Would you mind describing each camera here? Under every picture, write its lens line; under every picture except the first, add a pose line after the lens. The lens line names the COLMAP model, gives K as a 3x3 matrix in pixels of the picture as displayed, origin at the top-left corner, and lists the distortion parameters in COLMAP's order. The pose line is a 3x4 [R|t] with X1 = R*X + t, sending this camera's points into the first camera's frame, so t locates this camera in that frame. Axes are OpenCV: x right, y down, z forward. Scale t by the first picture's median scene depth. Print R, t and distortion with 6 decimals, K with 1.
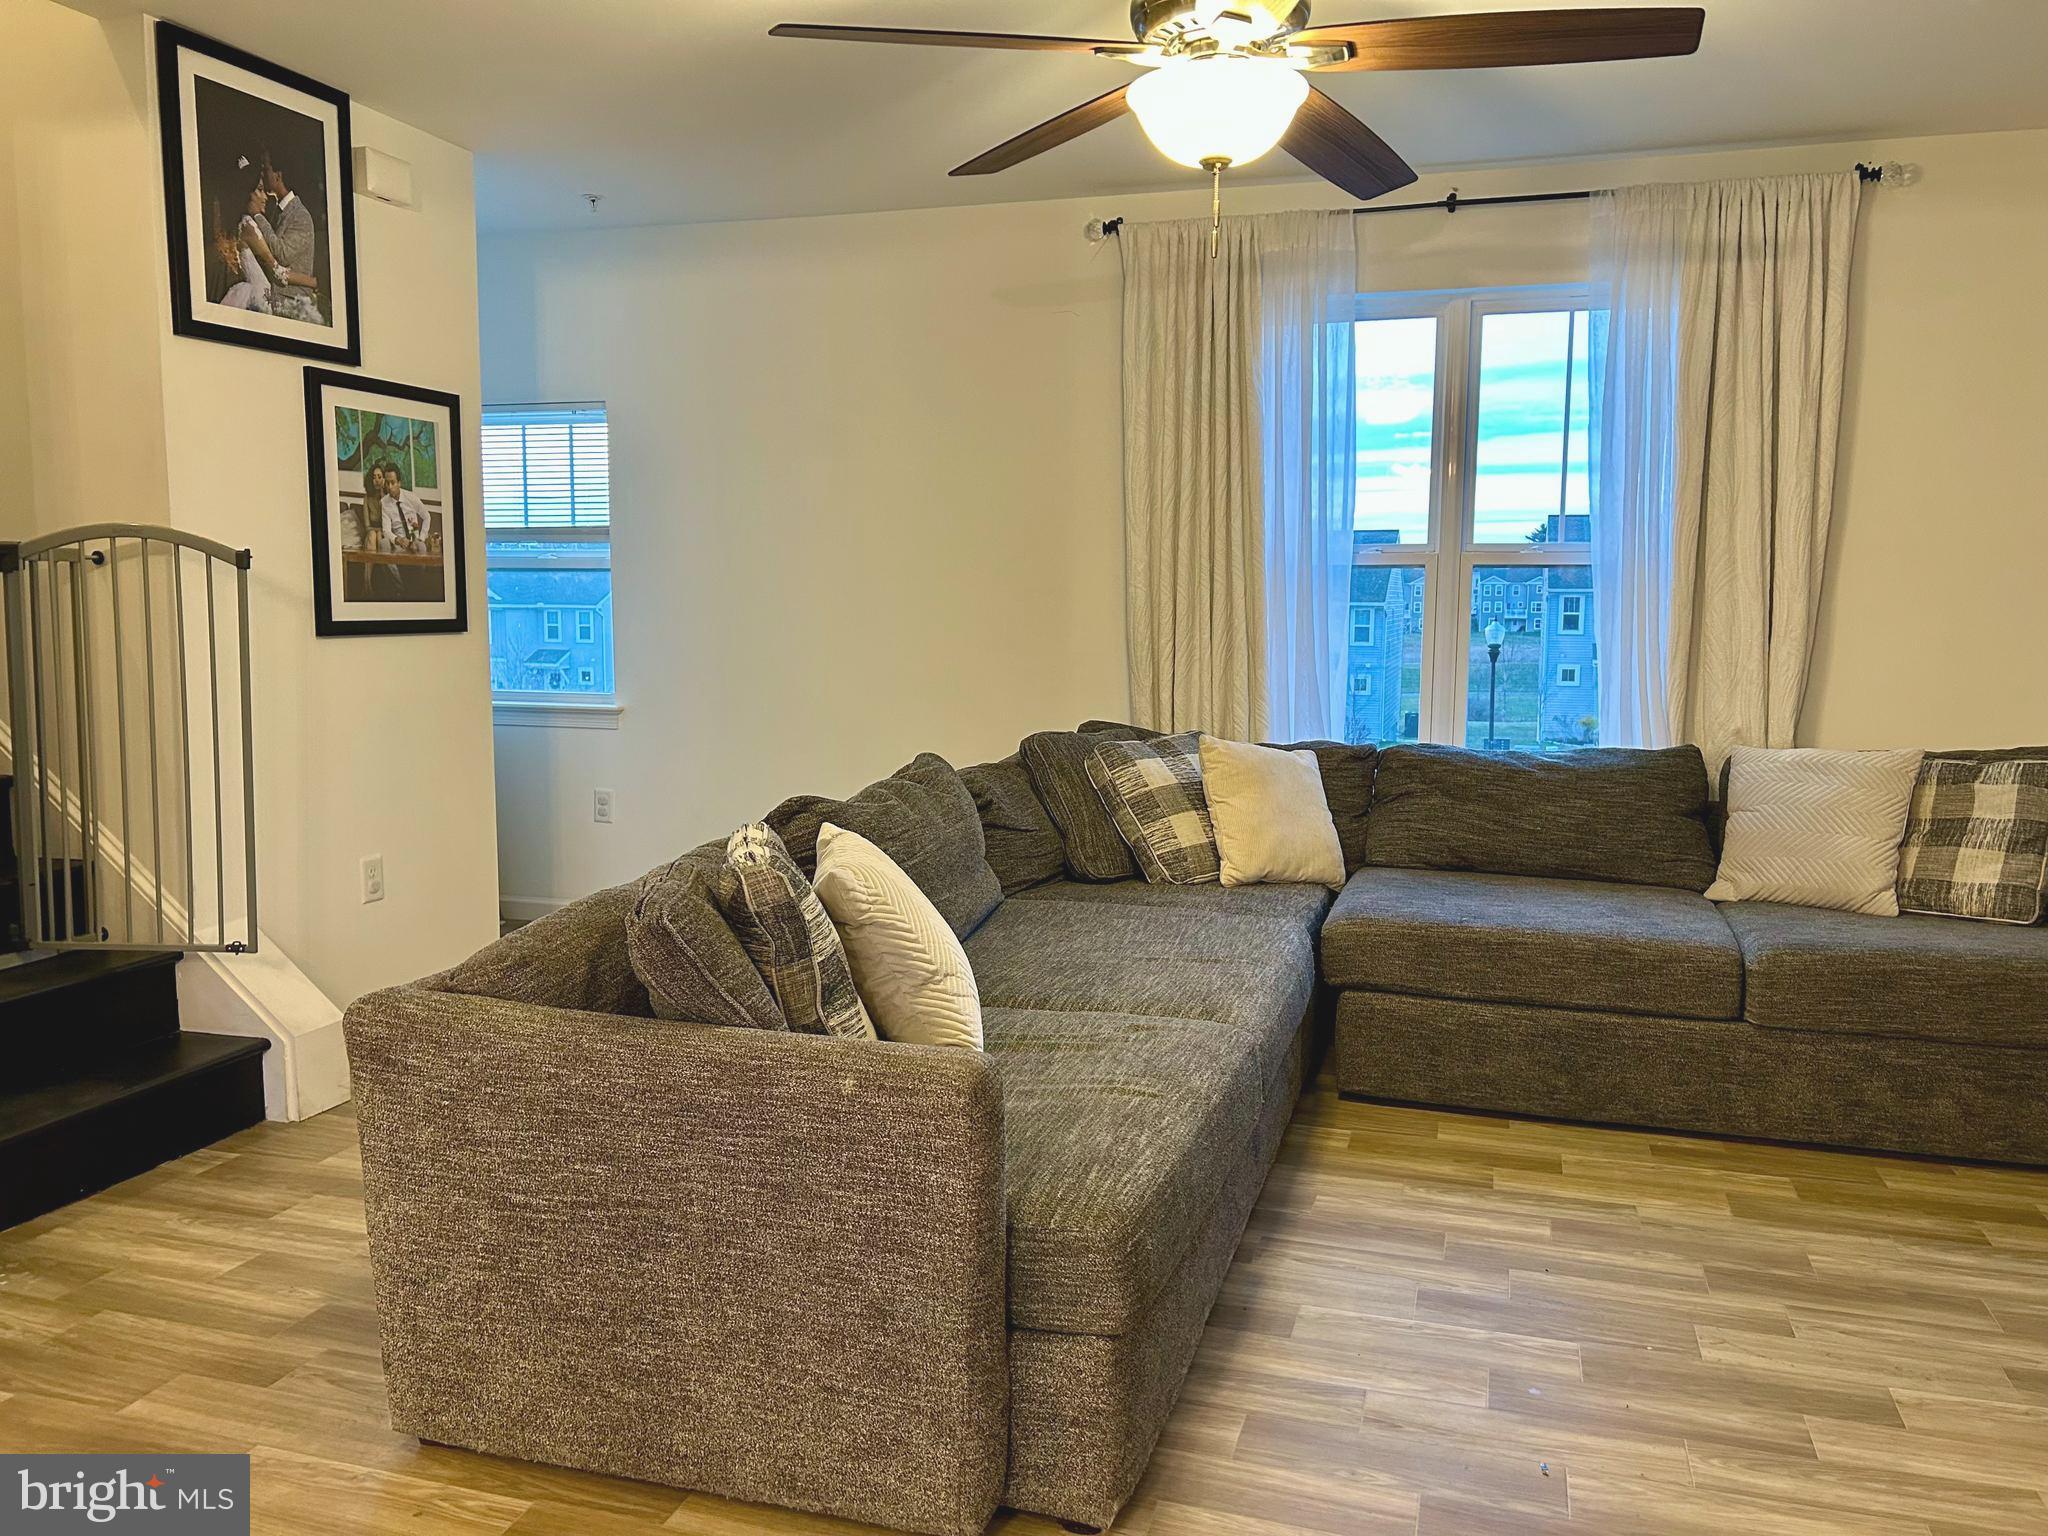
lens RADIAL K [[1560.4, 0, 1028.0], [0, 1560.4, 766.2], [0, 0, 1]] dist [0.068092, -0.075116]
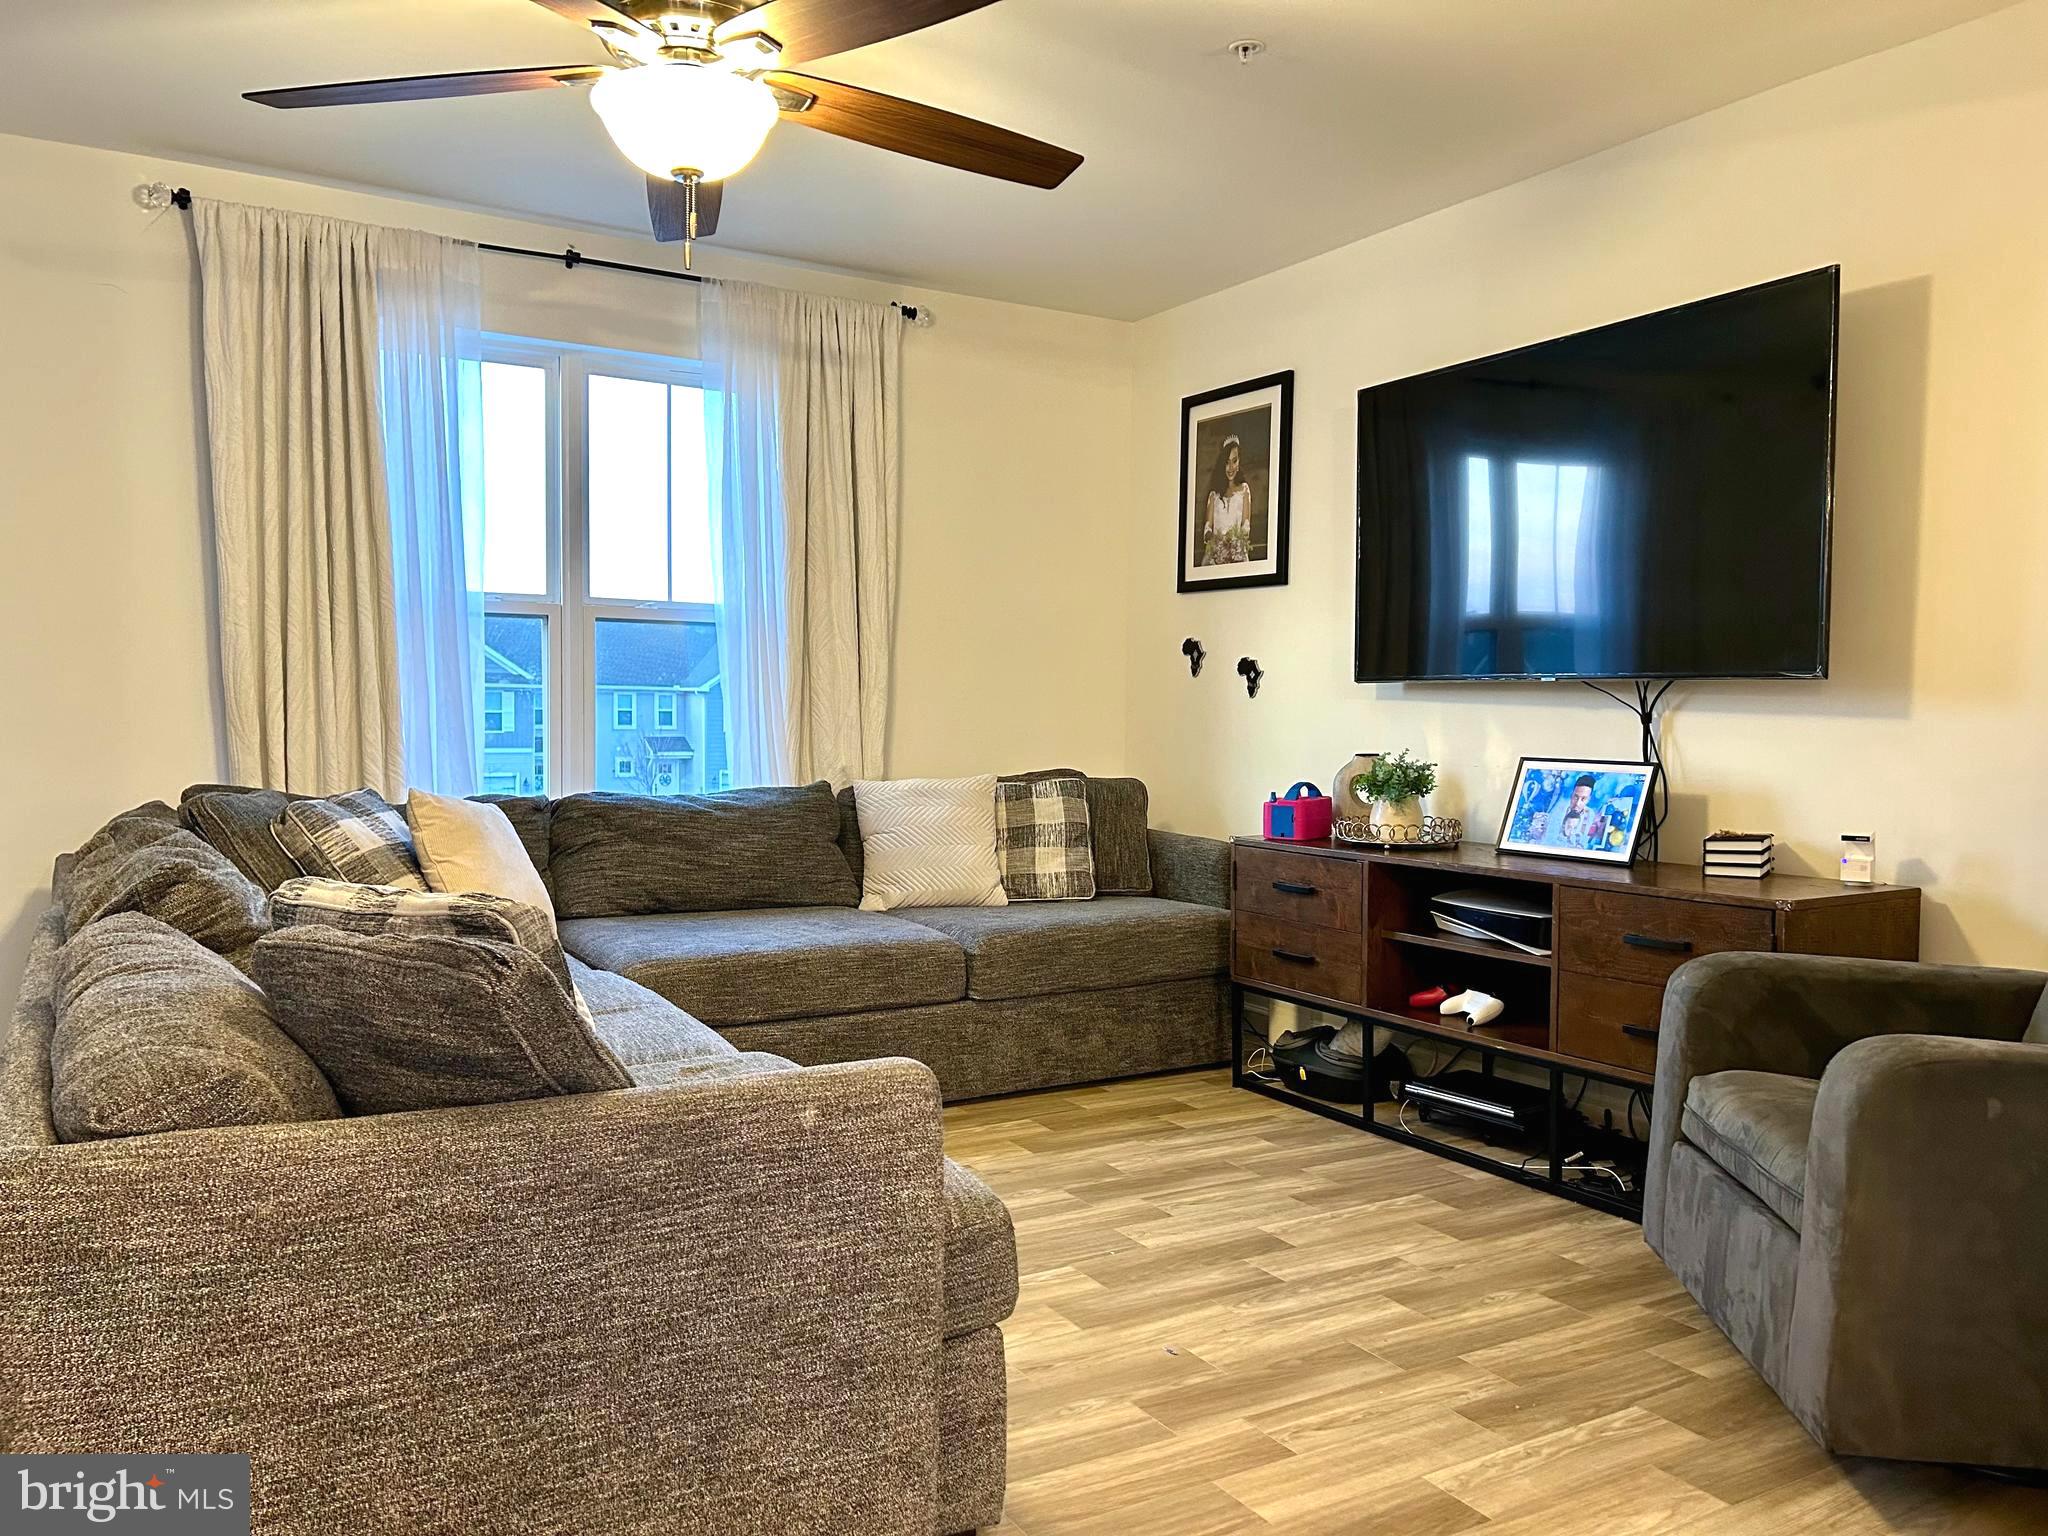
lens RADIAL K [[1560.4, 0, 1007.7], [0, 1560.4, 781.0], [0, 0, 1]] dist [0.068092, -0.075116]
pose [[0.675569, -0.036740, 0.736381, -0.358145], [0.075368, 0.996967, -0.019403, 0.020850], [-0.733435, 0.068608, 0.676289, 0.159496]]
